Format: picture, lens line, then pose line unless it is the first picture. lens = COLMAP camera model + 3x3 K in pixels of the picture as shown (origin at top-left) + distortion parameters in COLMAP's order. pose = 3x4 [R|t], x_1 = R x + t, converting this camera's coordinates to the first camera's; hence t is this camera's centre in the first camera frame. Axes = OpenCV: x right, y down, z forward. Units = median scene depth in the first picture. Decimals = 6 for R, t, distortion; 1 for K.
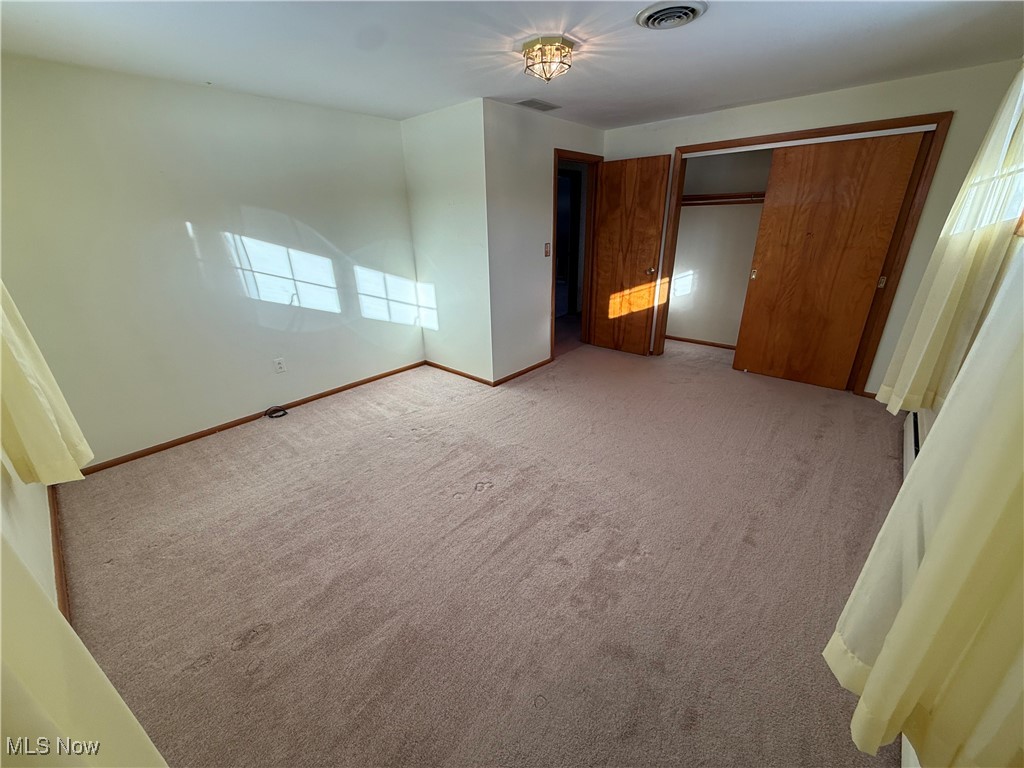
lens RADIAL K [[406.4, 0, 509.7], [0, 406.4, 383.1], [0, 0, 1]] dist [-0.001779, -0.000434]
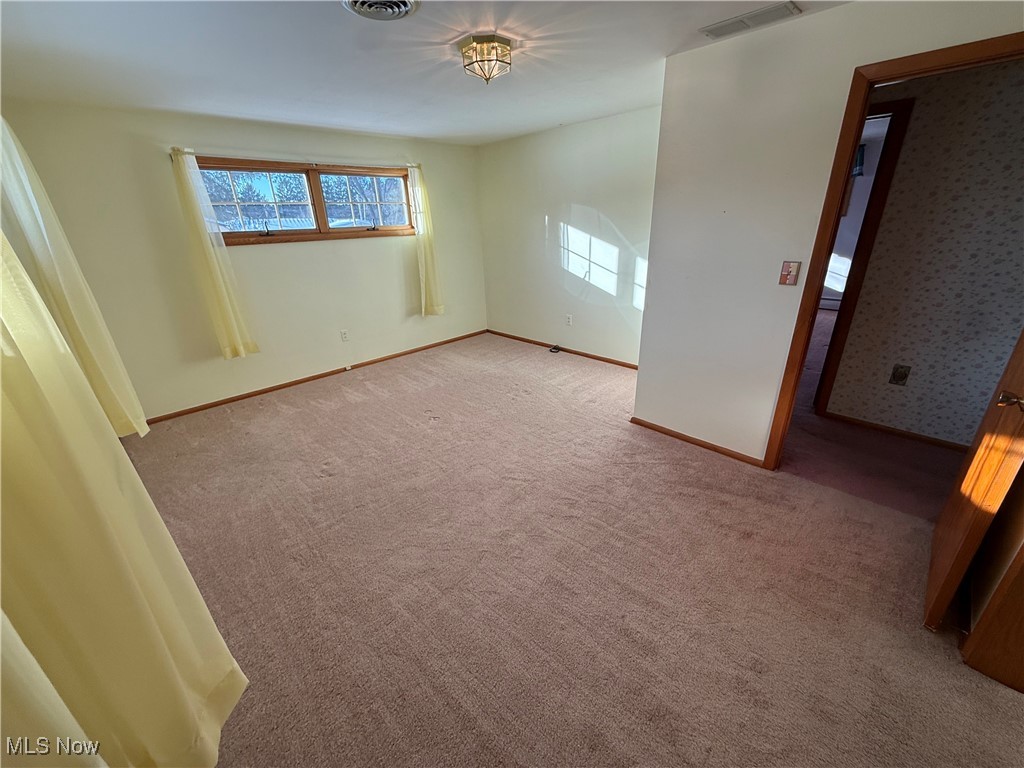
lens RADIAL K [[406.4, 0, 509.7], [0, 406.4, 383.1], [0, 0, 1]] dist [-0.001779, -0.000434]
pose [[-0.072841, 0.401293, -0.913049, 0.833316], [-0.340824, 0.850351, 0.400927, -0.361794], [0.937301, 0.340393, 0.074830, 0.815524]]
